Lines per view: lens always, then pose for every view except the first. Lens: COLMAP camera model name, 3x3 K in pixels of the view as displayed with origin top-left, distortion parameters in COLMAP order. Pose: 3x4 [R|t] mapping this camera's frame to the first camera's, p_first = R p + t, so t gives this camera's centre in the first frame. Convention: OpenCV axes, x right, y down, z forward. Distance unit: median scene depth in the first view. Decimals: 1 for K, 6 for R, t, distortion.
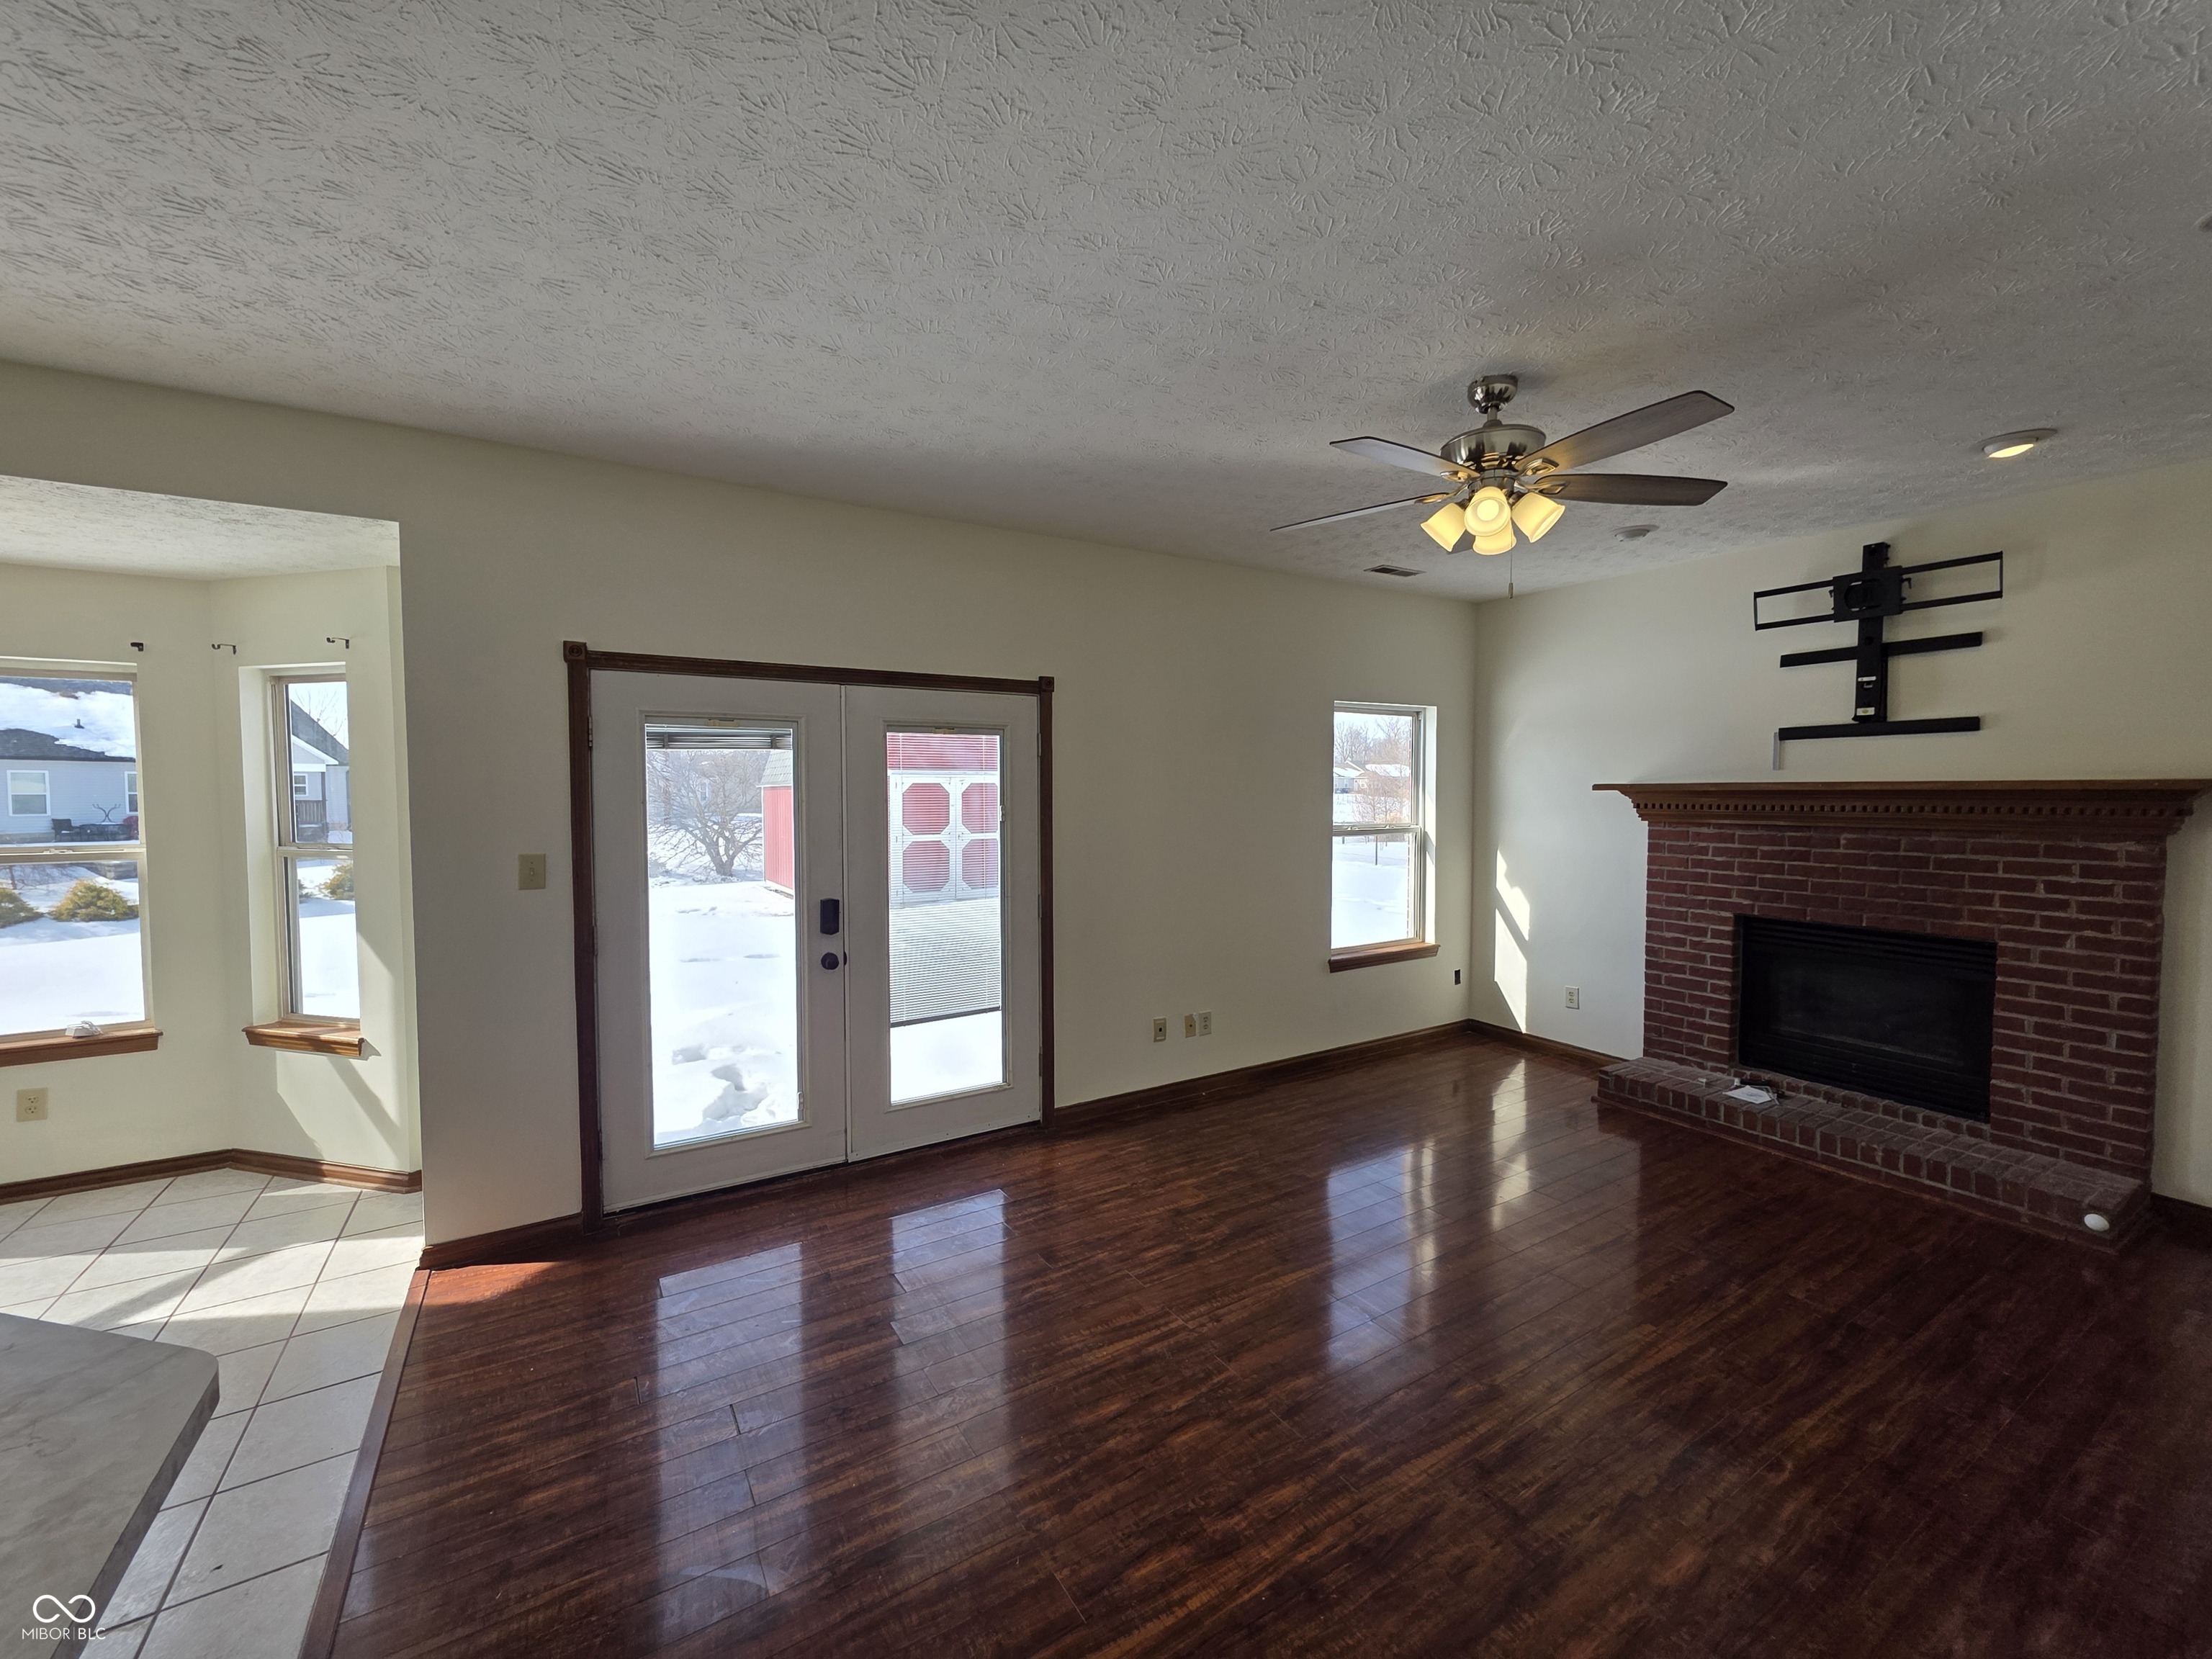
lens RADIAL K [[884.1, 0, 1093.2], [0, 884.1, 827.3], [0, 0, 1]] dist [0.004114, 0.000114]
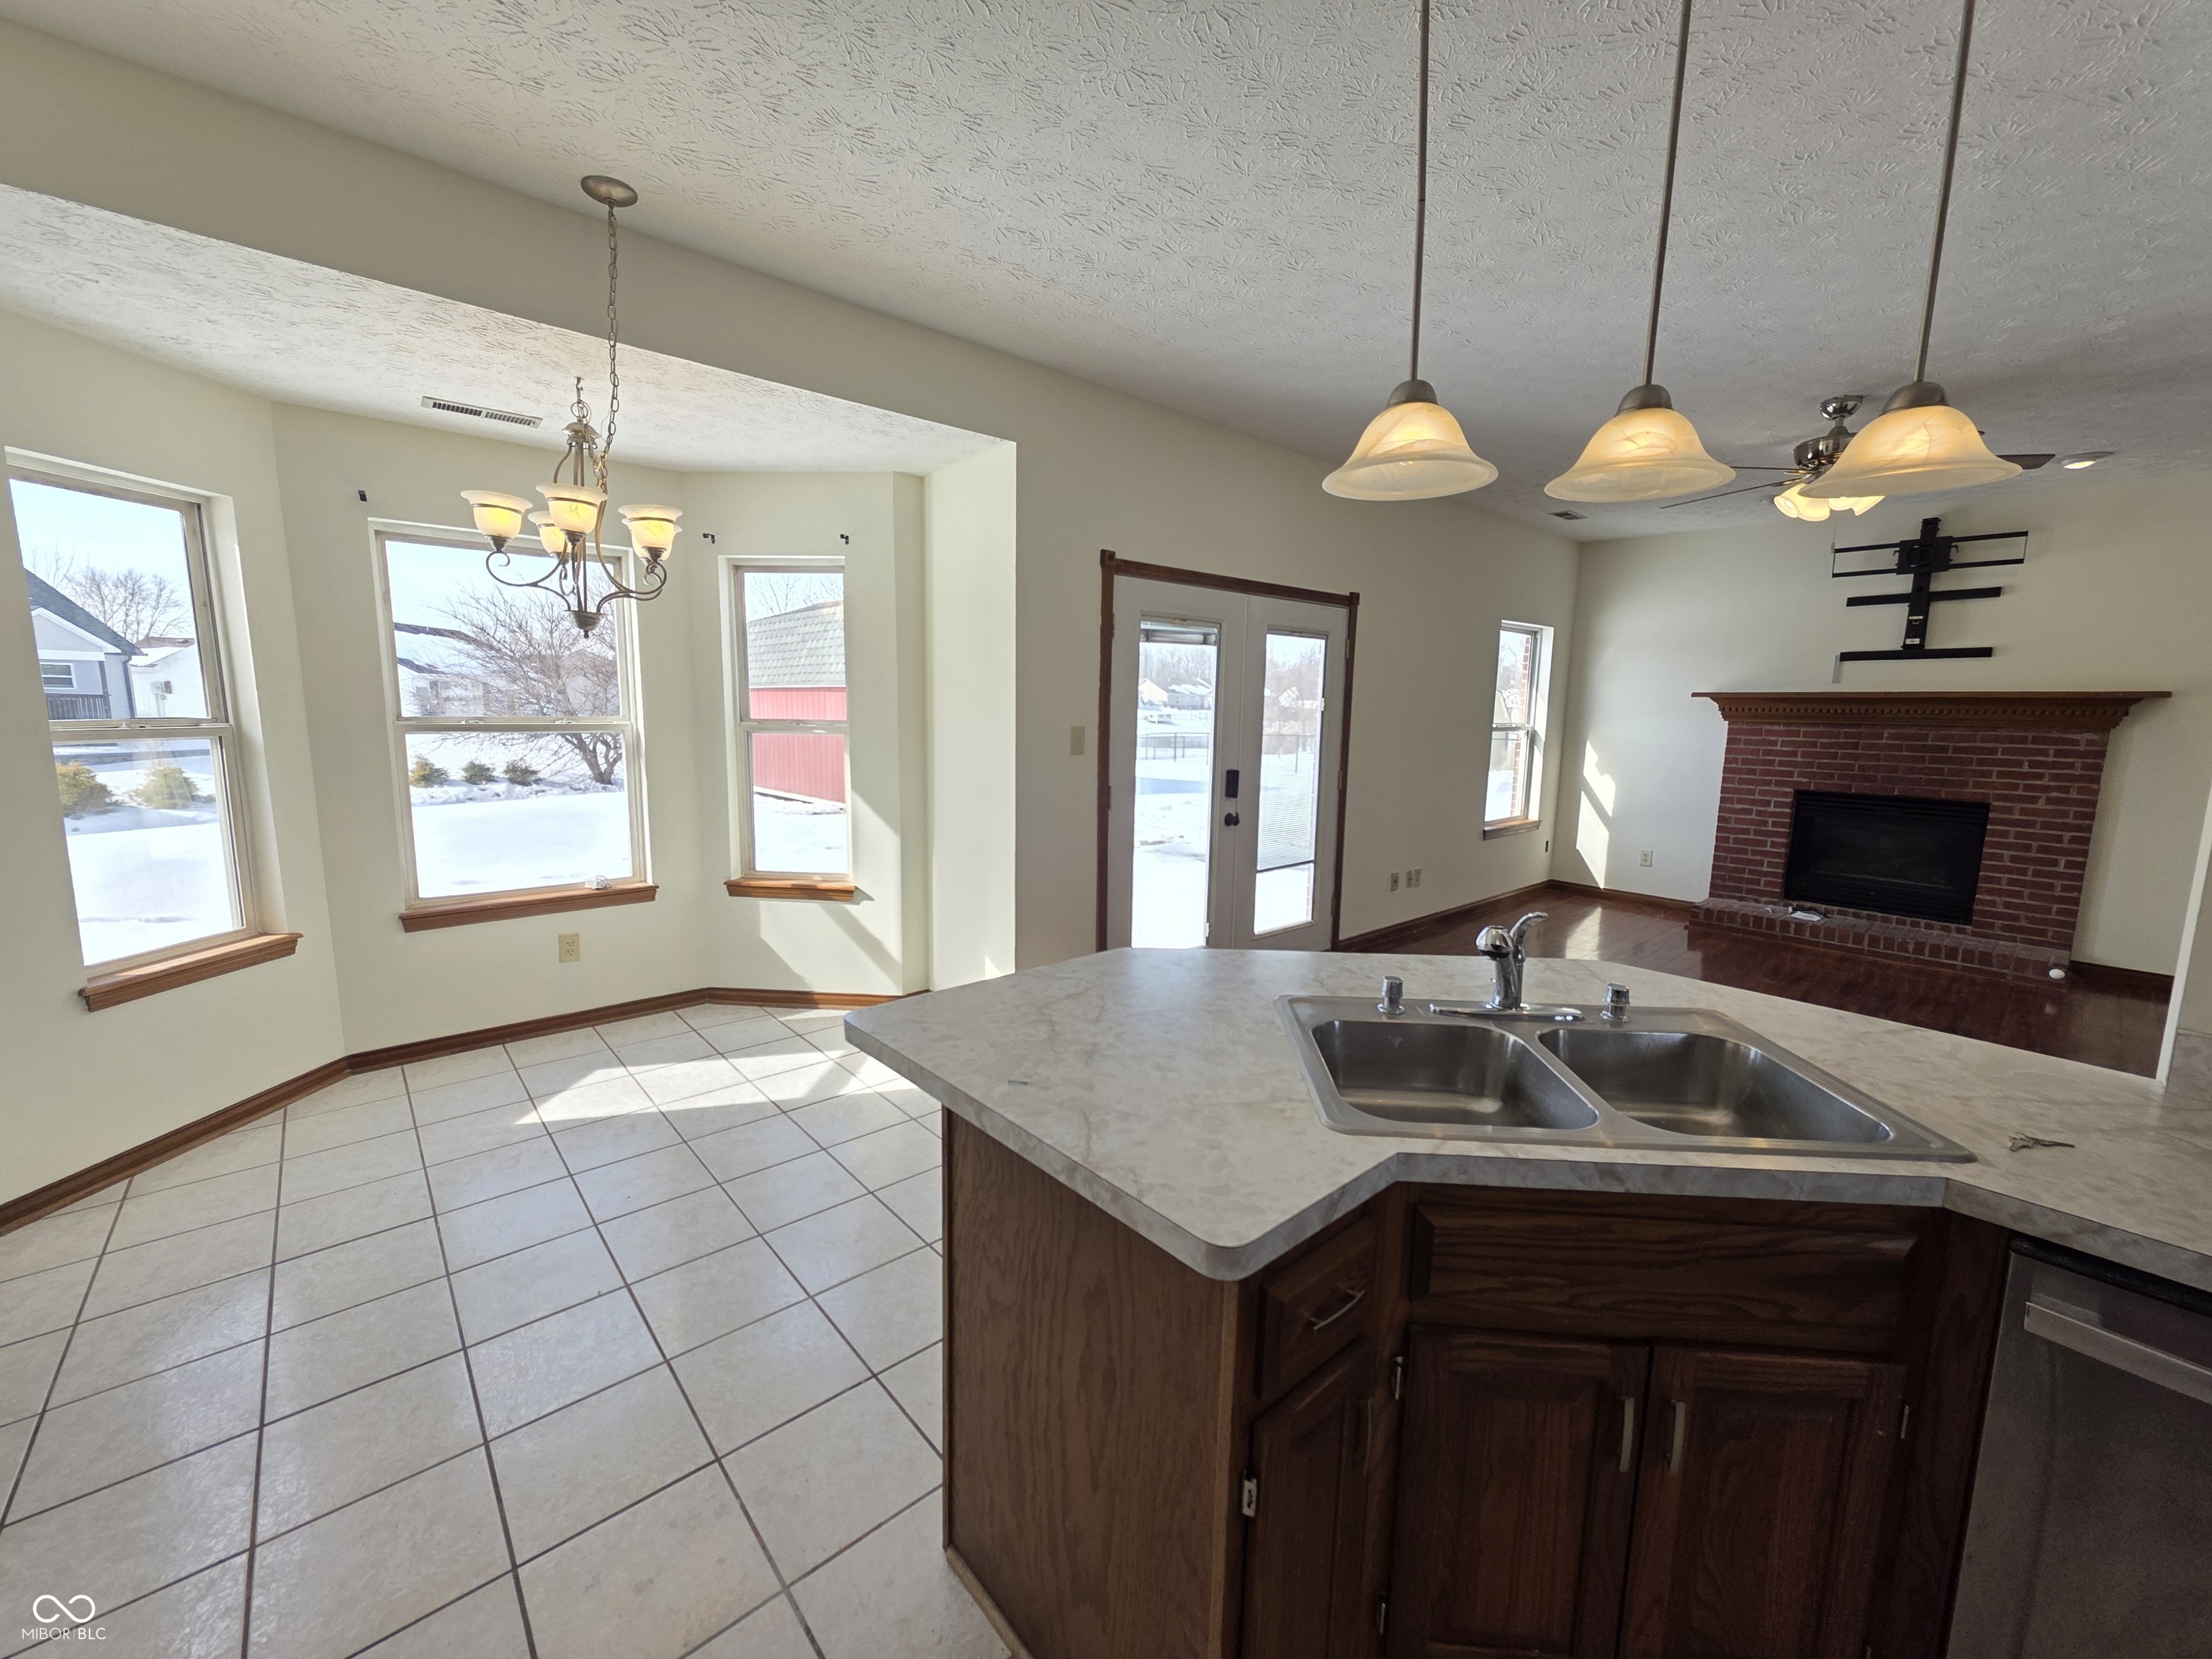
lens RADIAL K [[884.1, 0, 1088.2], [0, 884.1, 826.3], [0, 0, 1]] dist [0.004114, 0.000114]
pose [[0.984584, -0.006109, 0.174807, -0.704997], [-0.010550, 0.995496, 0.094210, 0.044781], [-0.174595, -0.094601, 0.980085, -0.184110]]
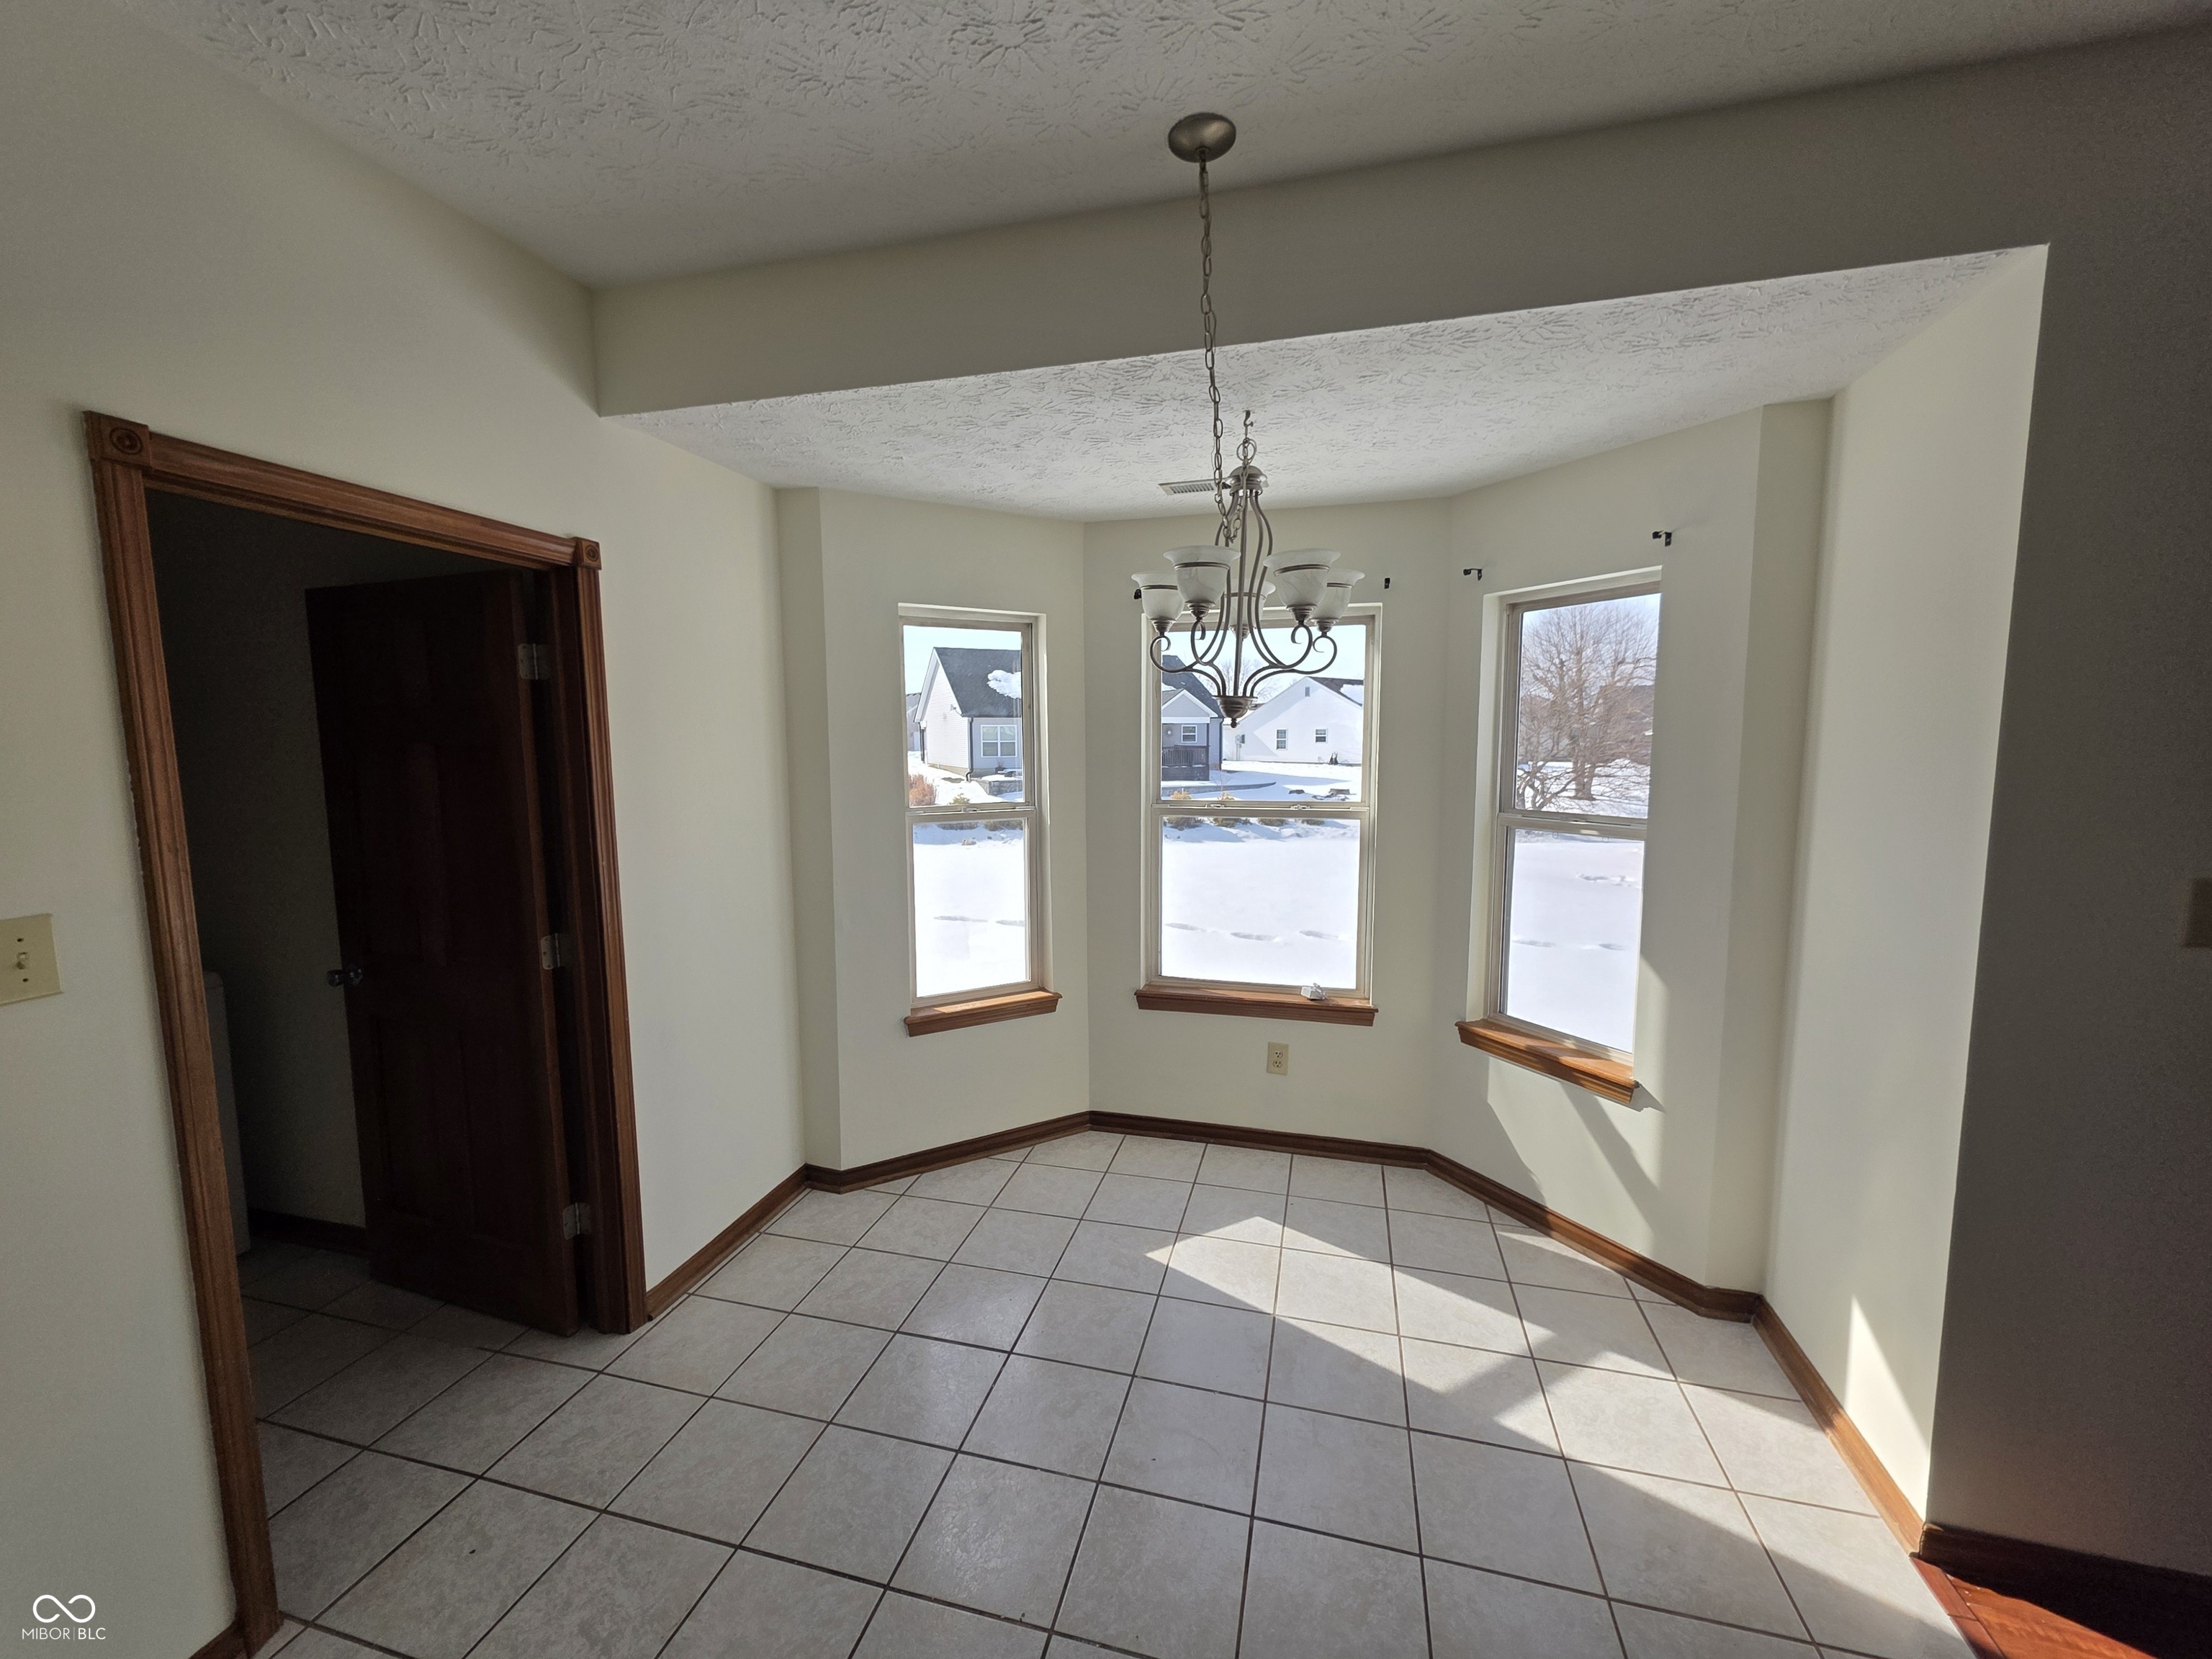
lens RADIAL K [[884.1, 0, 1103.5], [0, 884.1, 842.4], [0, 0, 1]] dist [0.004114, 0.000114]
pose [[0.697480, 0.083108, -0.711769, -0.603082], [-0.027985, 0.995653, 0.088832, -0.015156], [0.716058, -0.042040, 0.696774, 0.163747]]
